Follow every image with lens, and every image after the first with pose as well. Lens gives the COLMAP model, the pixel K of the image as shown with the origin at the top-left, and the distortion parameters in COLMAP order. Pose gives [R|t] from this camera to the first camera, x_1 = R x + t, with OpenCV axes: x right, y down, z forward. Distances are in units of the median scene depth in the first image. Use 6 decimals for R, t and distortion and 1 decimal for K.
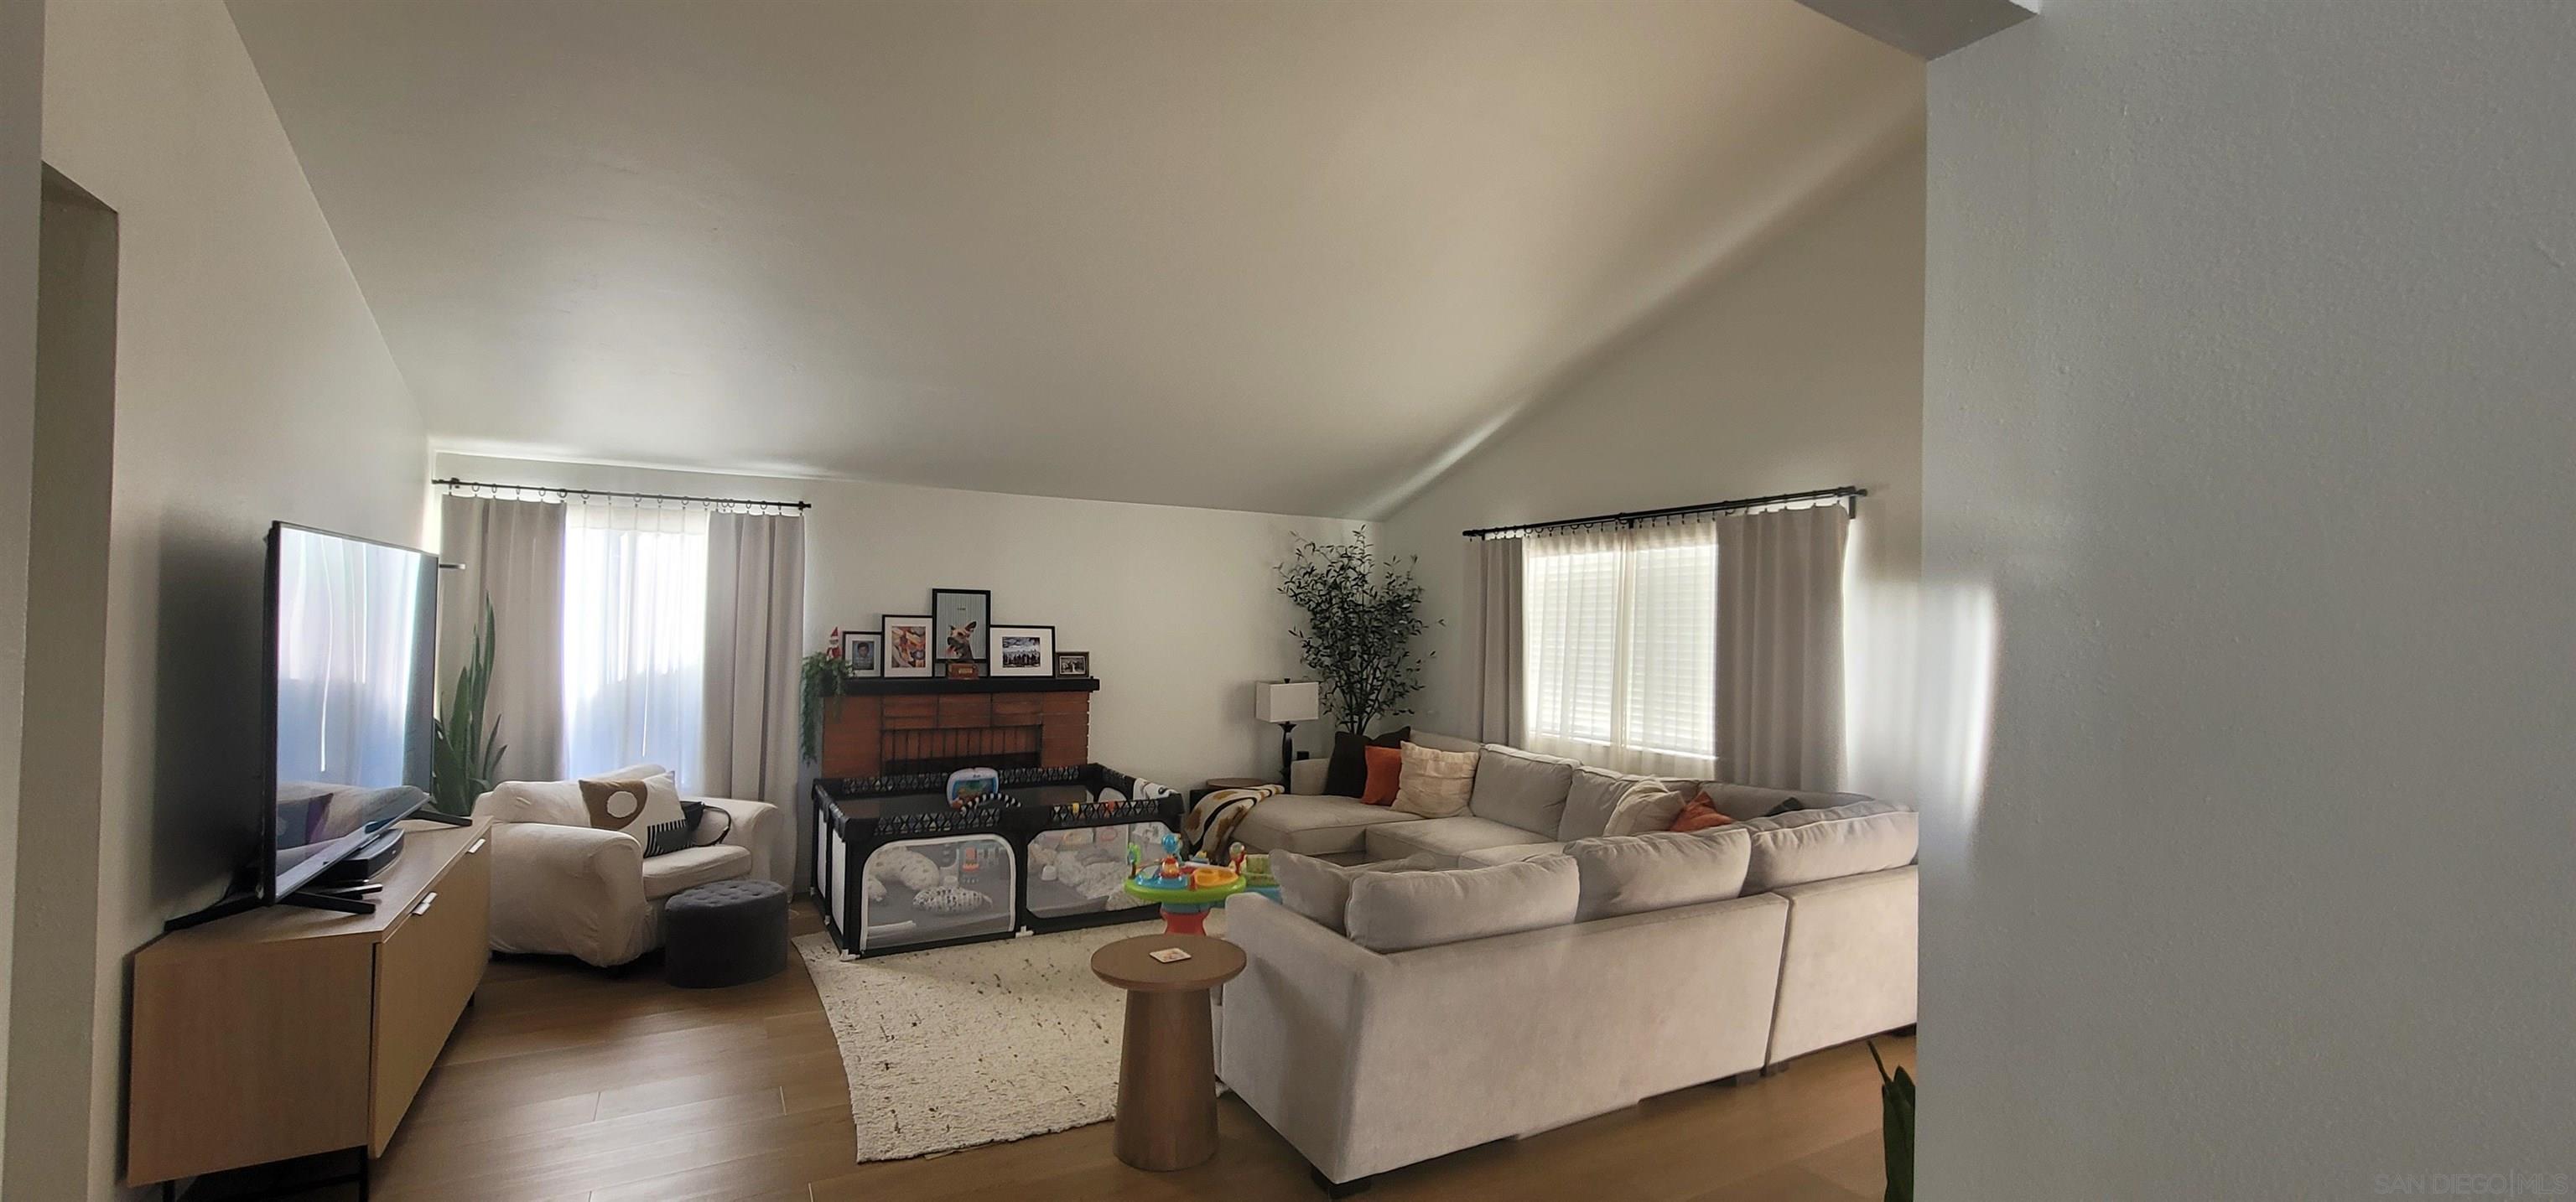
lens RADIAL K [[1053.0, 0, 1279.0], [0, 1053.0, 607.4], [0, 0, 1]] dist [-0.001093, -0.001025]
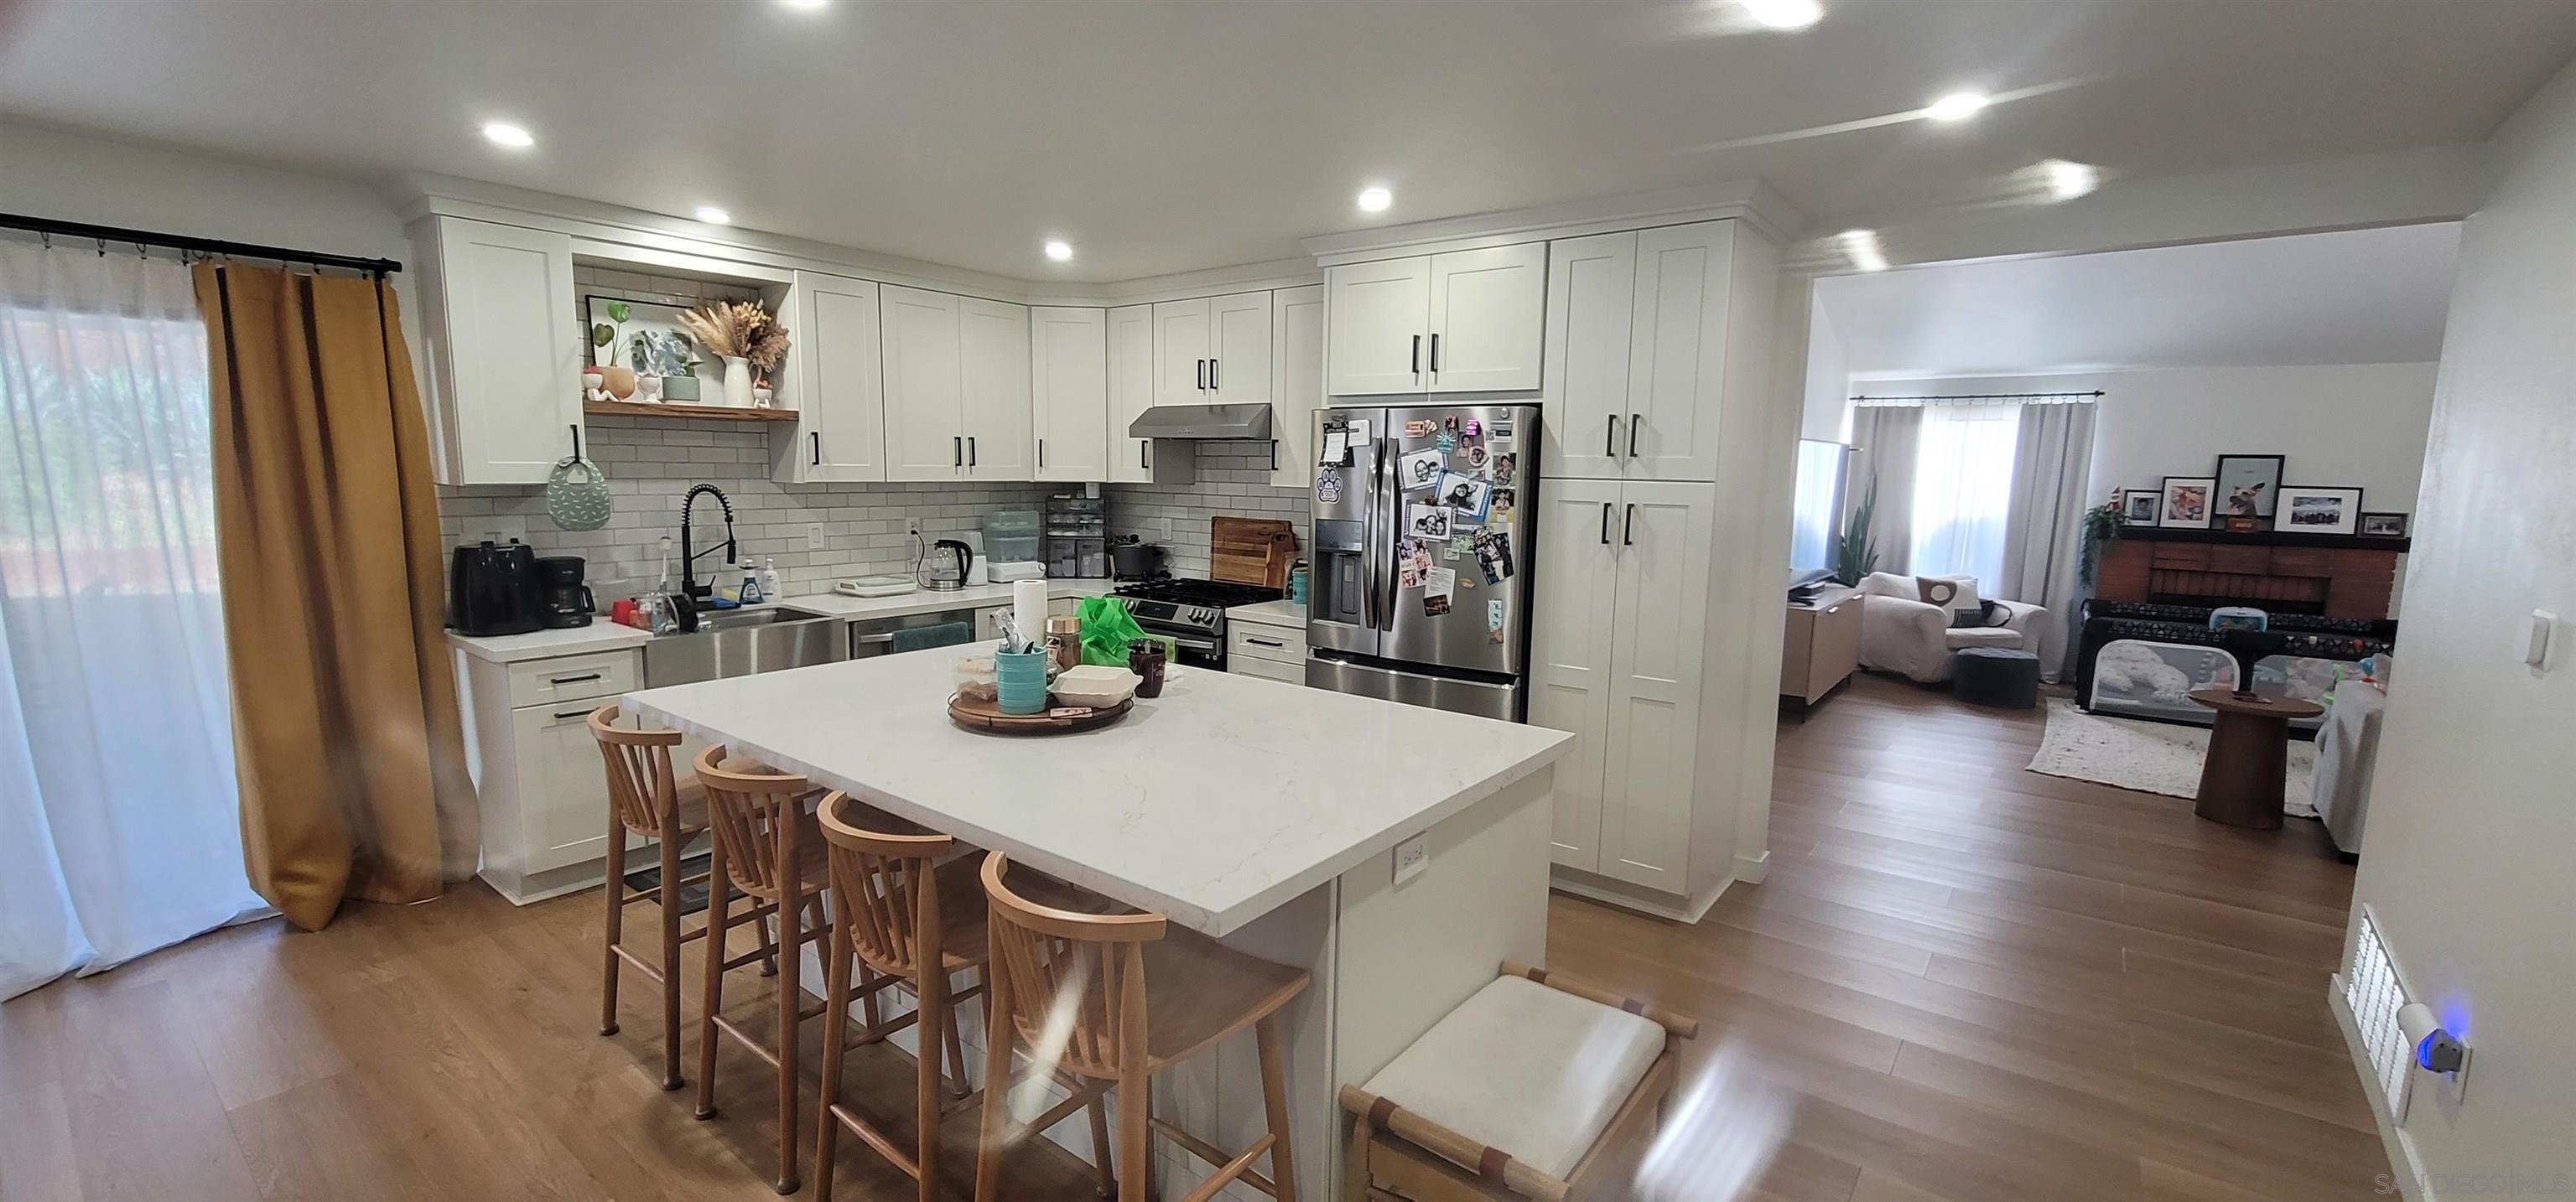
lens RADIAL K [[1041.8, 0, 1284.7], [0, 1041.8, 604.8], [0, 0, 1]] dist [0.000972, 0.000001]
pose [[0.389481, 0.112360, -0.914155, 0.379245], [0.005131, 0.992251, 0.124145, -0.001125], [0.921020, -0.053043, 0.385887, -0.463562]]
